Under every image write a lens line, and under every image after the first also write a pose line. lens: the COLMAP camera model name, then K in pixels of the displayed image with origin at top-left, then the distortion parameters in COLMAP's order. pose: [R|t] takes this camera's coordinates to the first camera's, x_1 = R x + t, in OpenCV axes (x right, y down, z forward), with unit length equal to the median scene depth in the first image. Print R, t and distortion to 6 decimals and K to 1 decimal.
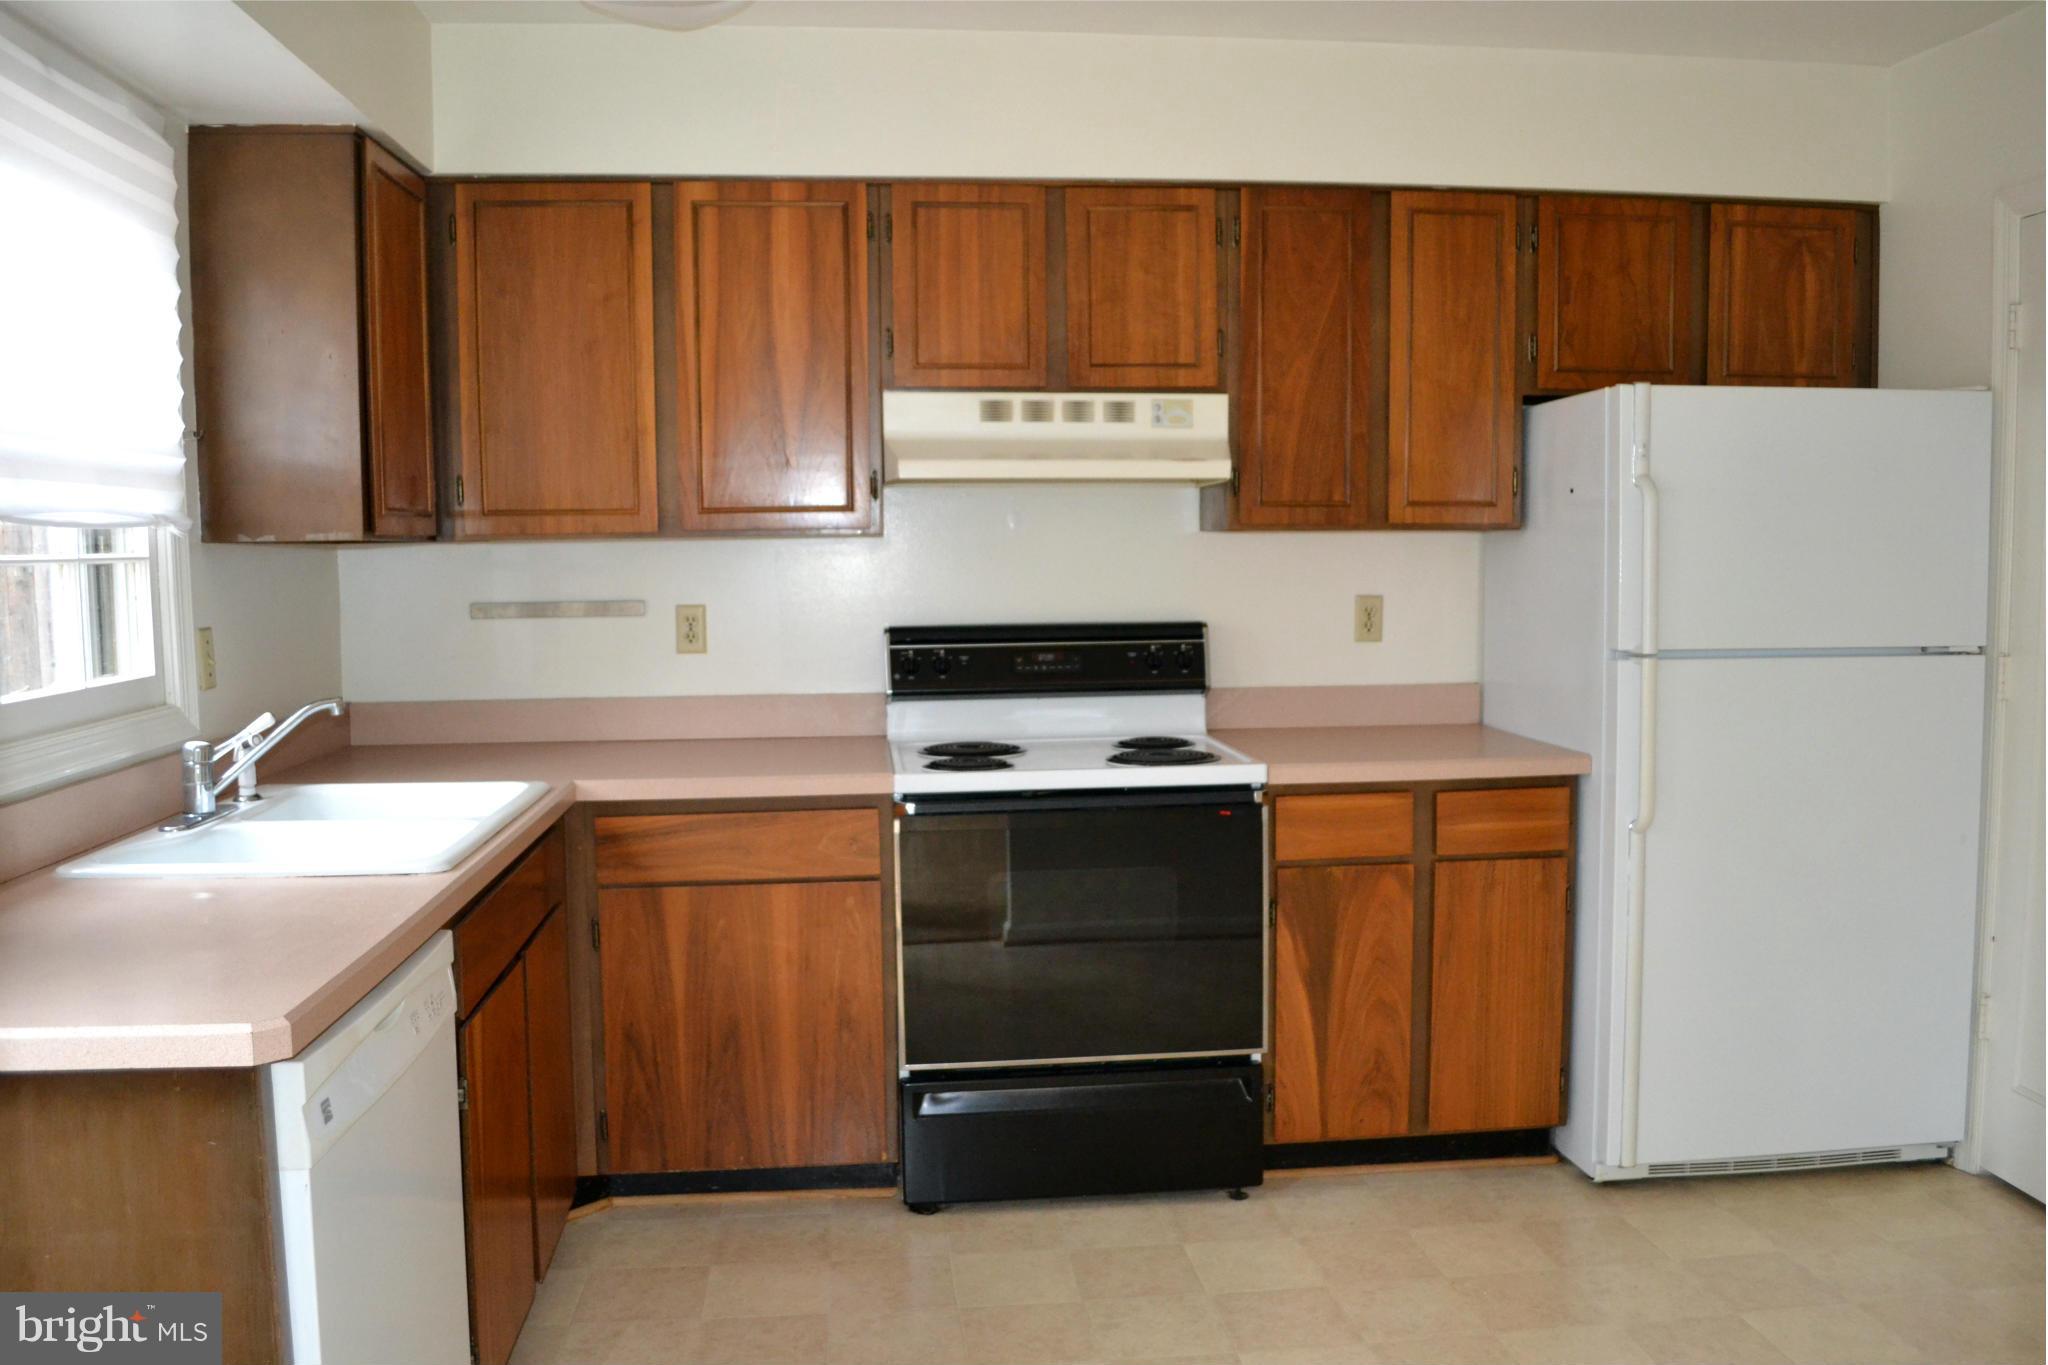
lens RADIAL K [[1637.0, 0, 1020.8], [0, 1637.0, 676.8], [0, 0, 1]] dist [-0.085179, 0.017233]
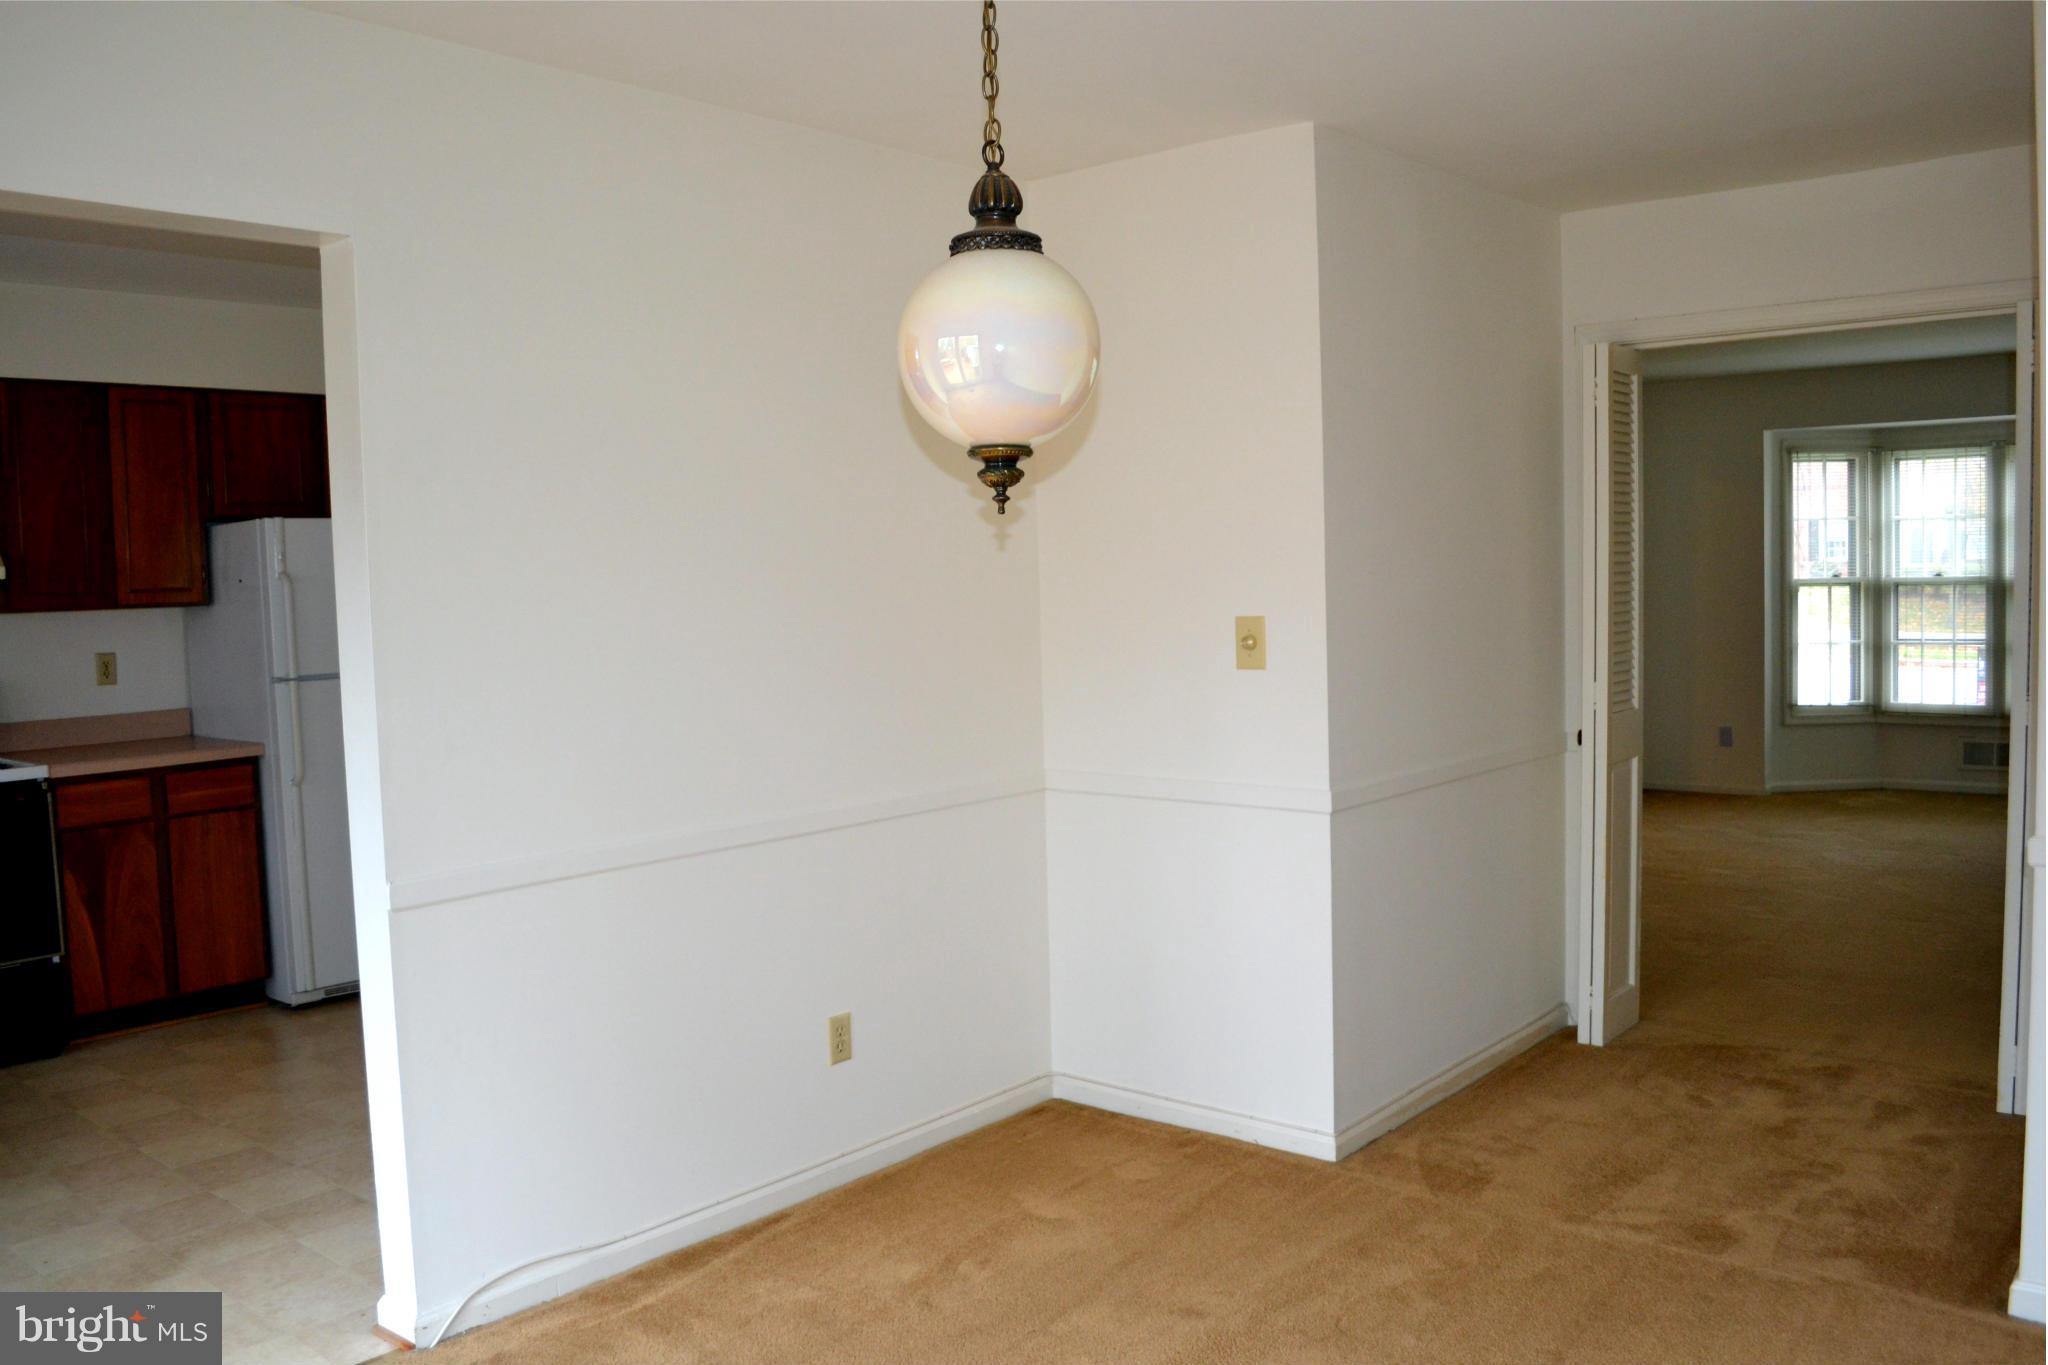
lens RADIAL K [[1637.0, 0, 1015.0], [0, 1637.0, 668.8], [0, 0, 1]] dist [-0.085179, 0.017233]
pose [[0.730941, -0.056692, 0.680081, -0.188528], [0.079538, 0.996829, -0.002390, 0.037454], [-0.677789, 0.055839, 0.733133, -0.691983]]
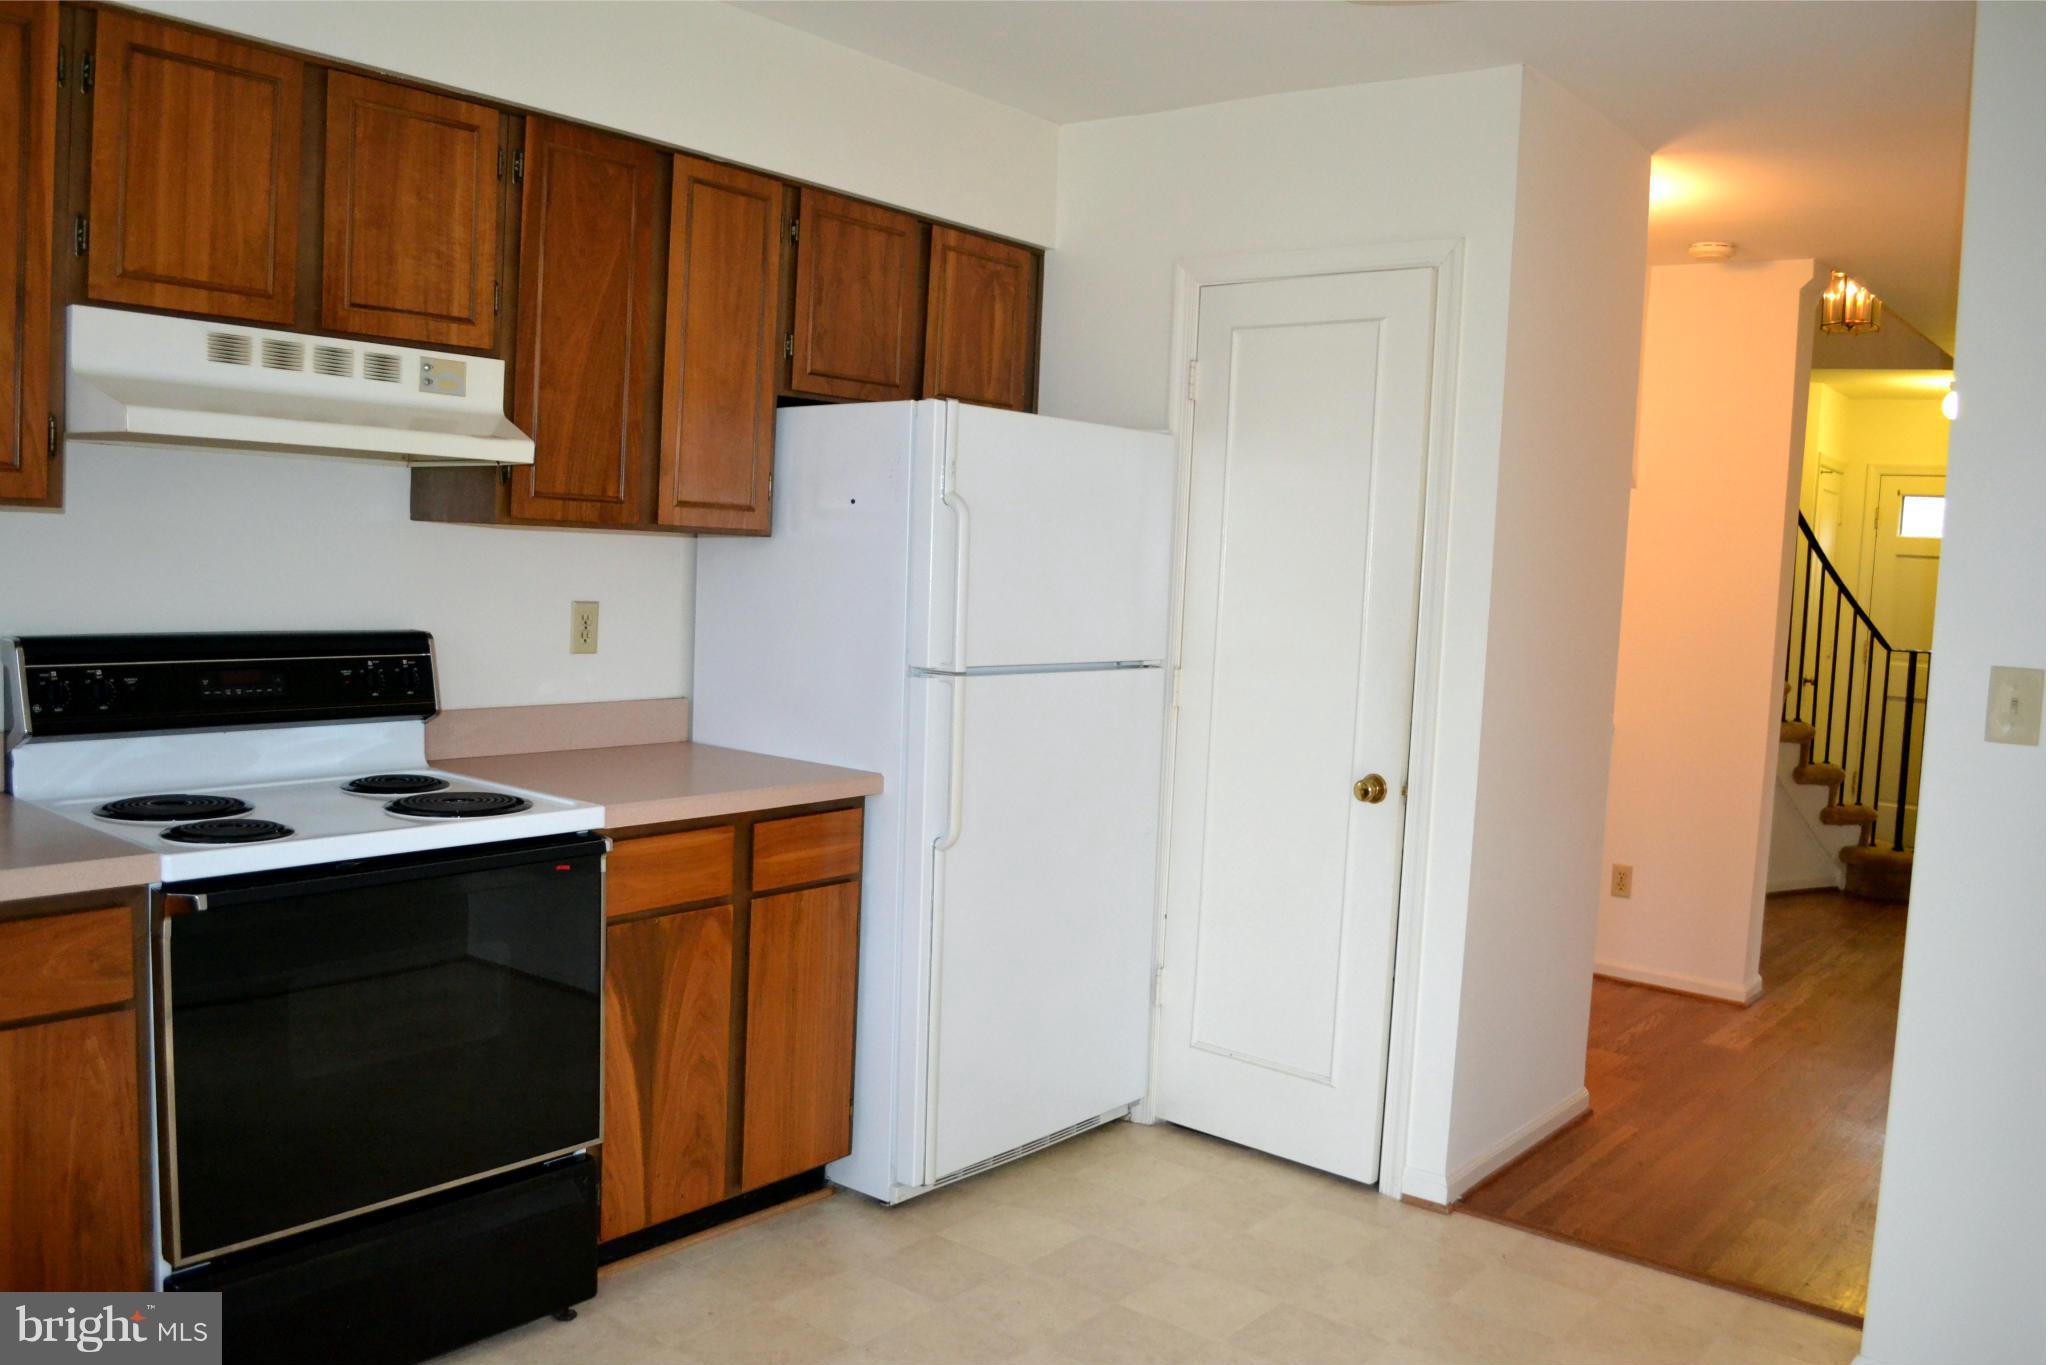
lens RADIAL K [[1637.0, 0, 1039.4], [0, 1637.0, 680.4], [0, 0, 1]] dist [-0.085179, 0.017233]
pose [[0.711089, -0.014505, 0.702952, -0.270235], [0.005377, 0.999870, 0.015192, -0.022216], [-0.703081, -0.007023, 0.711075, 0.230129]]
